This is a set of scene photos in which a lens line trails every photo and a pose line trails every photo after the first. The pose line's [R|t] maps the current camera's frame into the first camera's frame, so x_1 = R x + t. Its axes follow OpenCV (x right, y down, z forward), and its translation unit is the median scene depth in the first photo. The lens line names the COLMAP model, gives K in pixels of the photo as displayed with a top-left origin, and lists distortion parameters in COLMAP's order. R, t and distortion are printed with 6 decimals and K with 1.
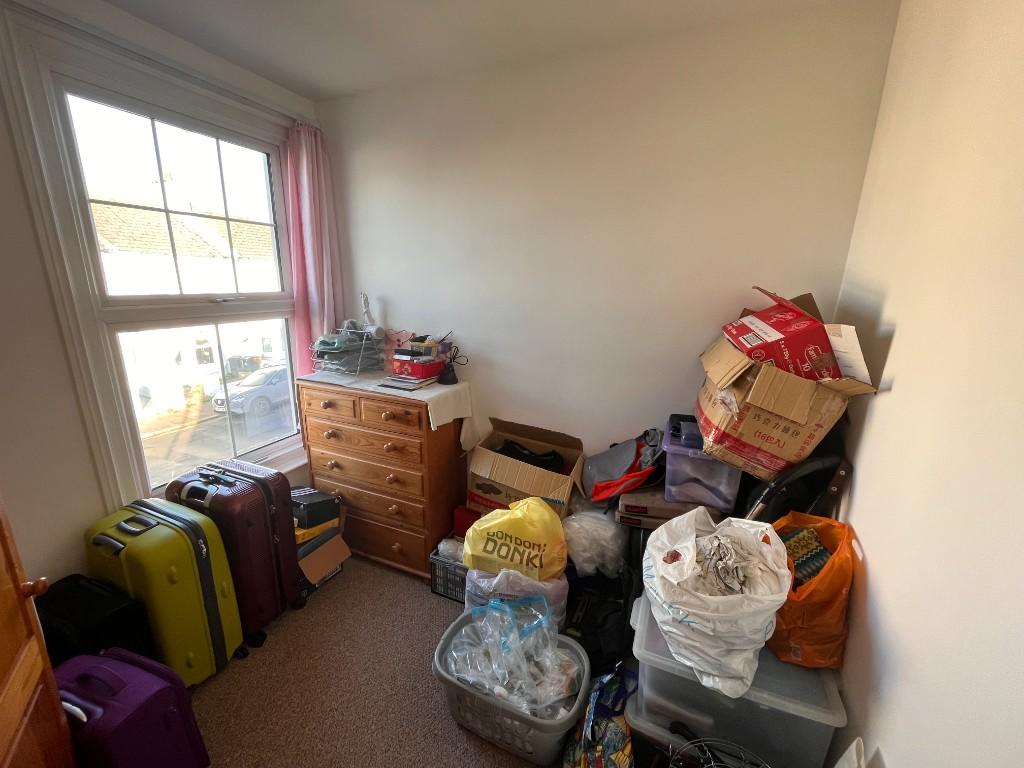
lens RADIAL K [[412.4, 0, 510.3], [0, 412.4, 384.3], [0, 0, 1]] dist [-0.002595, -0.000150]
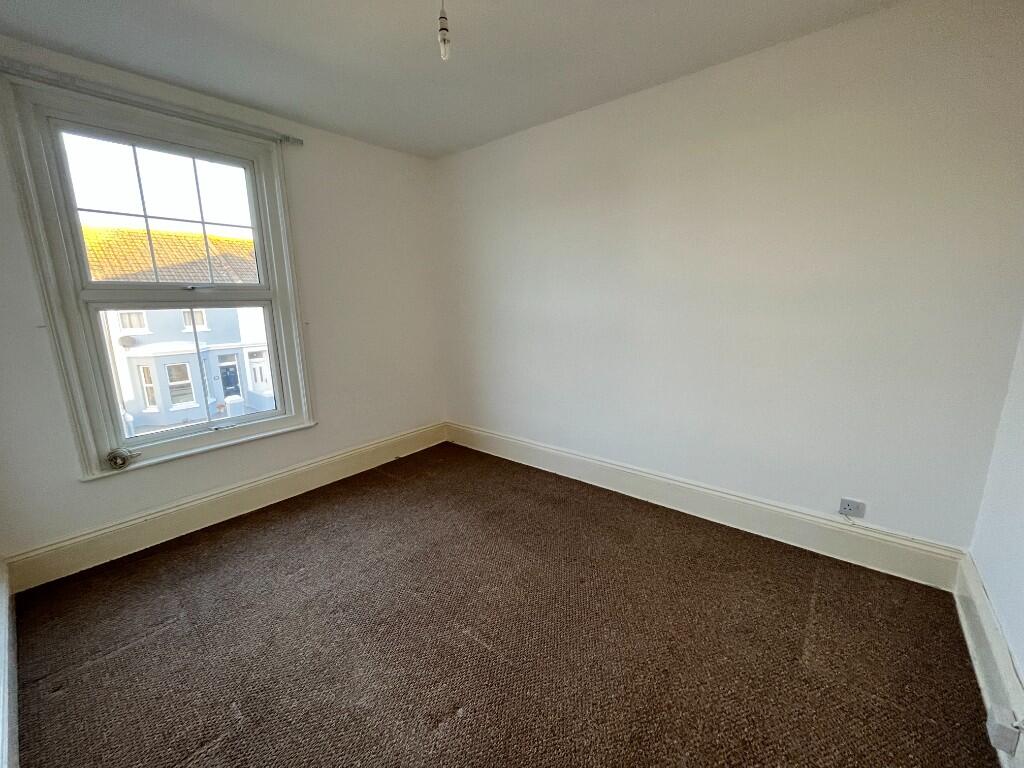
lens RADIAL K [[412.4, 0, 510.3], [0, 412.4, 384.3], [0, 0, 1]] dist [-0.002595, -0.000150]
pose [[0.952902, 0.013654, -0.302972, 0.623836], [-0.031265, 0.998086, -0.053353, 0.126925], [0.301663, 0.060313, 0.951505, 0.166569]]
